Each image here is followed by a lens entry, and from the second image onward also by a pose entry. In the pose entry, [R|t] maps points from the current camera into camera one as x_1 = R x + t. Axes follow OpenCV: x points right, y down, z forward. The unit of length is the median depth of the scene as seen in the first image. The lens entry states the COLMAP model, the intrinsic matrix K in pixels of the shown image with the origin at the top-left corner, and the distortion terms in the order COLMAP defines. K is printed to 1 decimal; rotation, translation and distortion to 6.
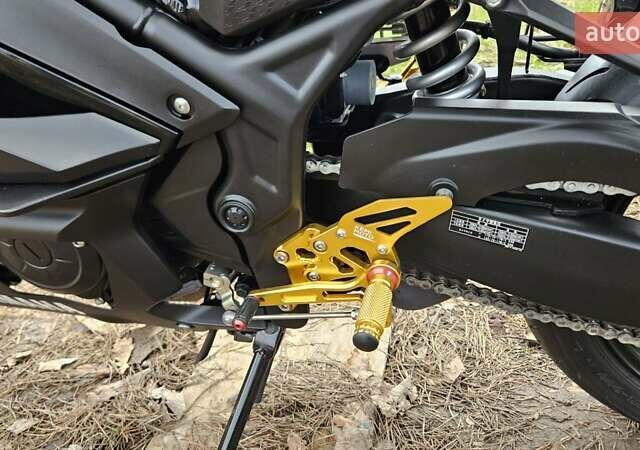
lens RADIAL K [[536.4, 0, 322.2], [0, 536.4, 226.9], [0, 0, 1]] dist [0.077417, -0.080452]
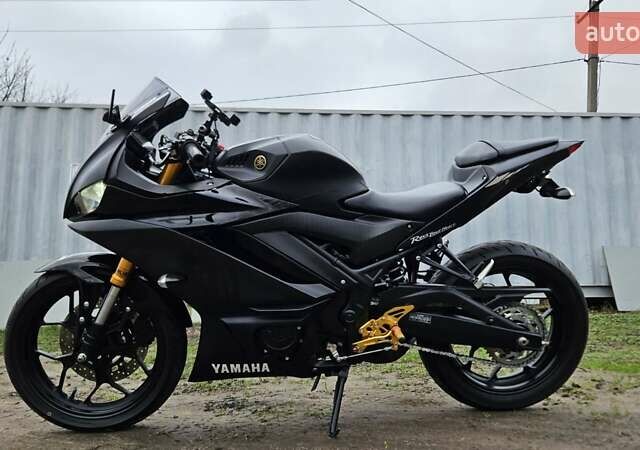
lens RADIAL K [[536.4, 0, 324.4], [0, 536.4, 226.2], [0, 0, 1]] dist [0.077417, -0.080452]
pose [[0.936792, 0.060618, 0.344597, -1.461573], [0.100936, 0.896186, -0.432045, 0.881010], [-0.335012, 0.439519, 0.833421, -1.908187]]
